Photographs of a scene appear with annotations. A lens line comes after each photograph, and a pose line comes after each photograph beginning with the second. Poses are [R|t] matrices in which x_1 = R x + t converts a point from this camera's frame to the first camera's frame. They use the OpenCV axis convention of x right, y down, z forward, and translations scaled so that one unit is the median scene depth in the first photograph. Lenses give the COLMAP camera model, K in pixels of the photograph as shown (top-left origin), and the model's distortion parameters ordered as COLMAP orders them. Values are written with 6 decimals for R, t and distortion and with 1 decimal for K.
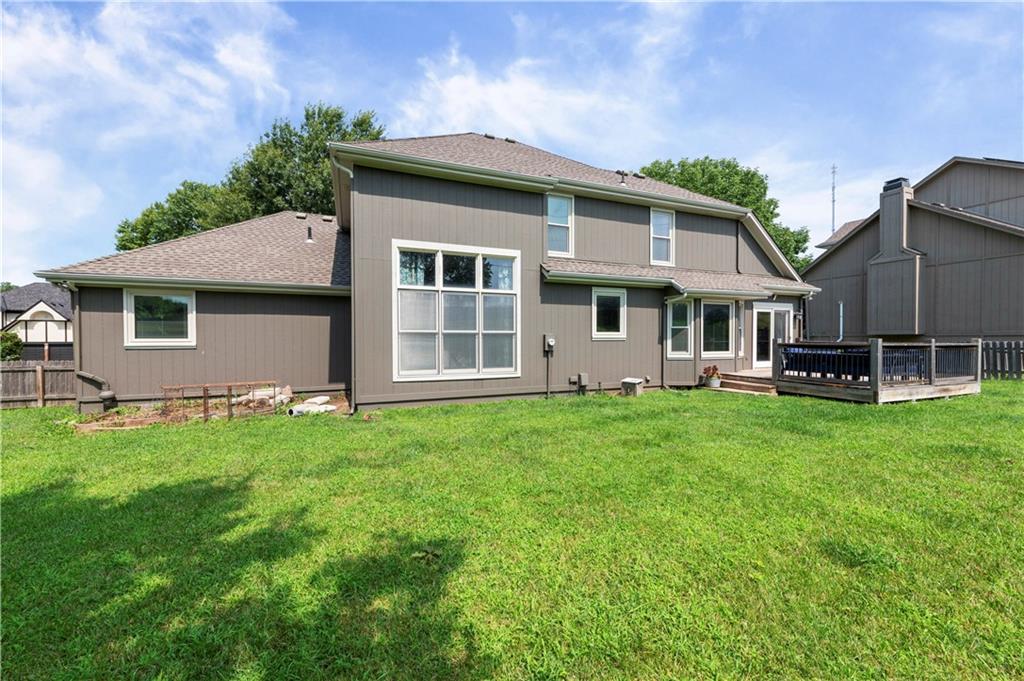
lens RADIAL K [[400.6, 0, 512.0], [0, 400.6, 340.5], [0, 0, 1]] dist [0.014650, -0.005504]
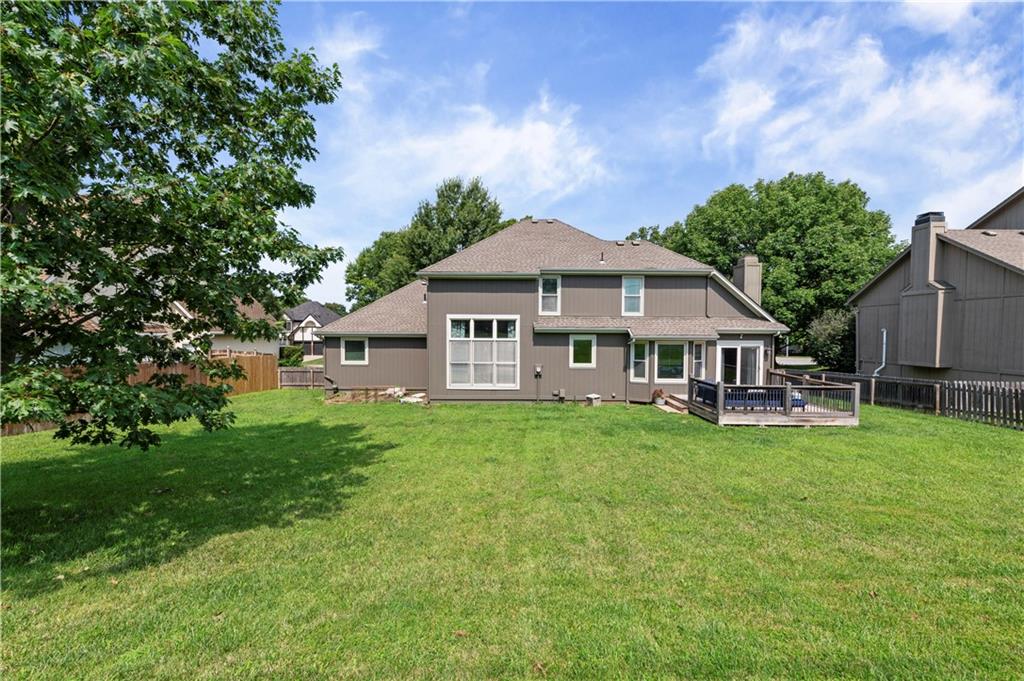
lens RADIAL K [[400.6, 0, 512.0], [0, 400.6, 340.5], [0, 0, 1]] dist [0.014650, -0.005504]
pose [[0.923817, 0.017734, -0.382424, 0.586316], [-0.009422, 0.999677, 0.023597, -0.144103], [0.382719, -0.018196, 0.923685, -0.524606]]
